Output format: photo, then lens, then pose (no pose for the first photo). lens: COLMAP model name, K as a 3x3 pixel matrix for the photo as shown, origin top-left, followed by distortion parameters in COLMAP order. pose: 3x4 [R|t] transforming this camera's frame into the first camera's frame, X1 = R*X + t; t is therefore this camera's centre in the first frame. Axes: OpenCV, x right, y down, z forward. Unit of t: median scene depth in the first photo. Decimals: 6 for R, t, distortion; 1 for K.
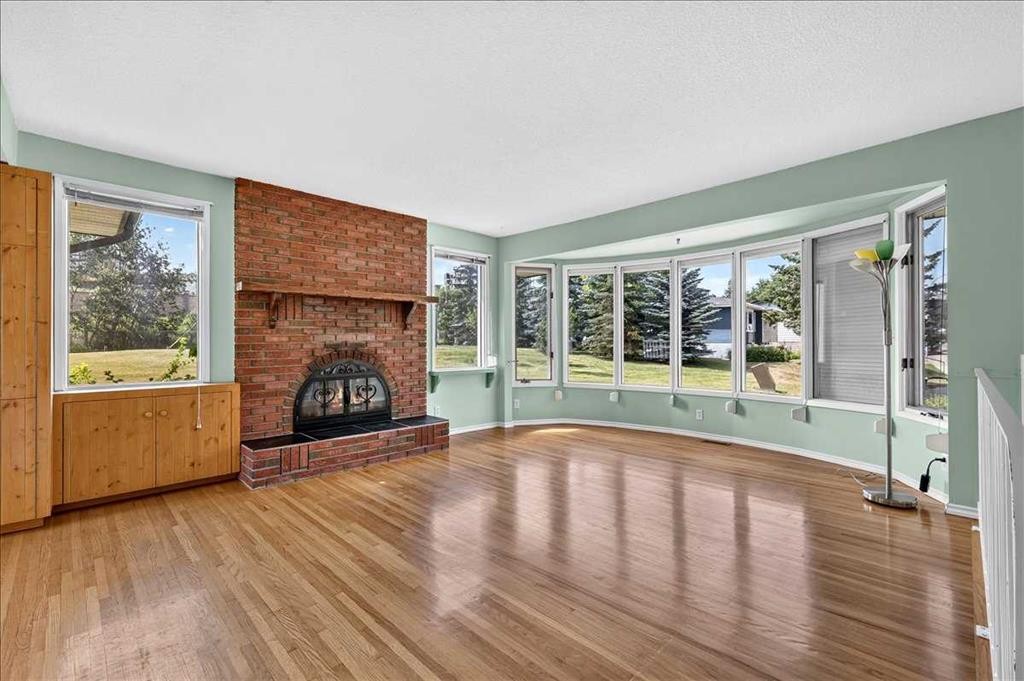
lens RADIAL K [[446.0, 0, 515.9], [0, 446.0, 341.9], [0, 0, 1]] dist [0.001095, 0.000313]
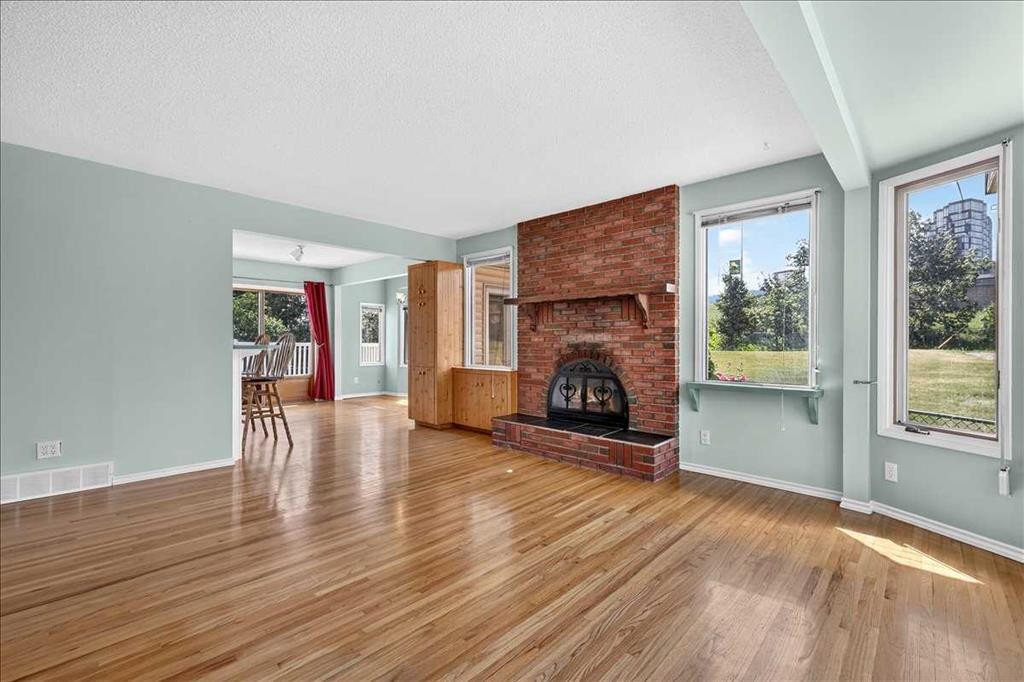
lens RADIAL K [[446.0, 0, 512.4], [0, 446.0, 343.7], [0, 0, 1]] dist [0.001095, 0.000313]
pose [[0.034234, 0.007642, -0.999385, 0.658902], [-0.002198, 0.999969, 0.007571, -0.003547], [0.999411, 0.001938, 0.034249, 0.805993]]
